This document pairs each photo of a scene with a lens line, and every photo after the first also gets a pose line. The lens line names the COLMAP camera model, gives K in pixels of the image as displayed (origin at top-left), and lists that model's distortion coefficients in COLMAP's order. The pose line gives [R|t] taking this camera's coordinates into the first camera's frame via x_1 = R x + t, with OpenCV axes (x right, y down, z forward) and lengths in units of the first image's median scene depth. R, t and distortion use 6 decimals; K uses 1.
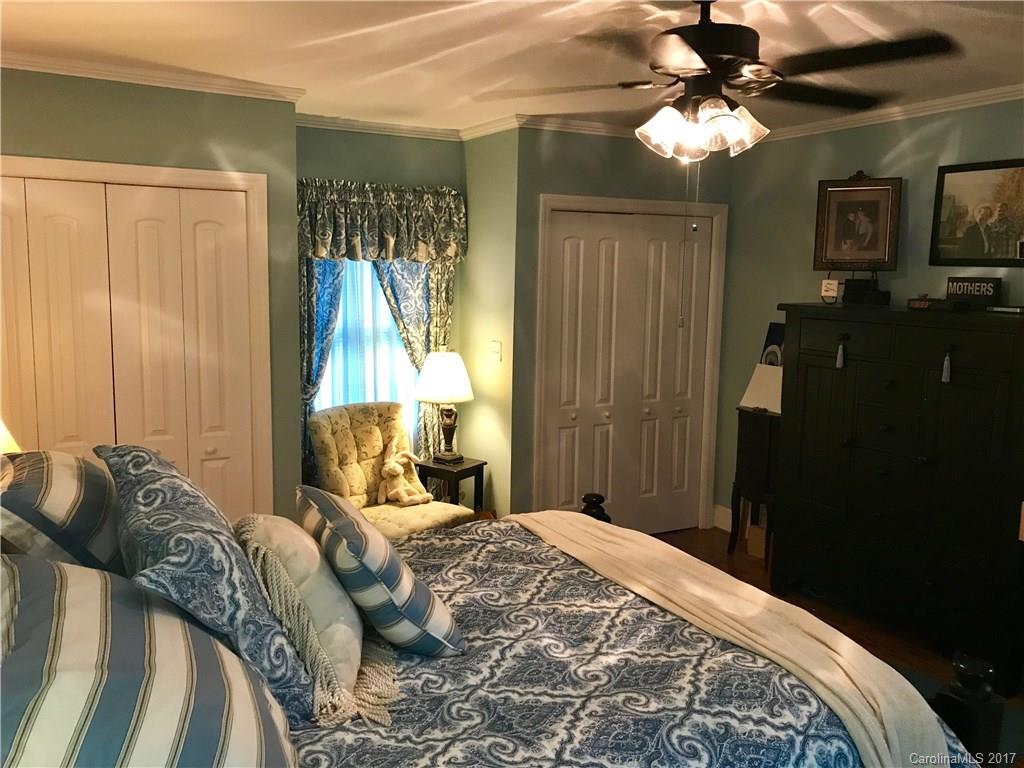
lens RADIAL K [[844.3, 0, 512.7], [0, 844.3, 376.5], [0, 0, 1]] dist [0.065560, -0.091701]
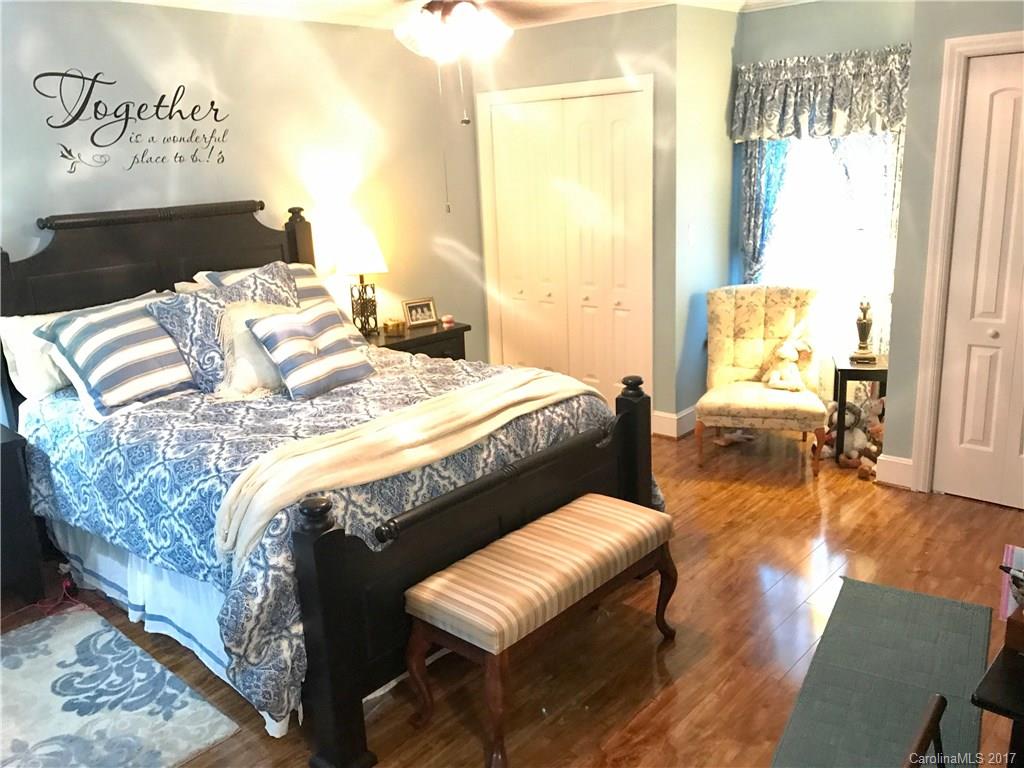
lens RADIAL K [[844.3, 0, 512.7], [0, 844.3, 376.5], [0, 0, 1]] dist [0.065560, -0.091701]
pose [[0.334354, 0.203977, -0.920109, 0.695925], [-0.070893, 0.978975, 0.191266, -0.033027], [0.939777, 0.001279, 0.341785, 0.353114]]
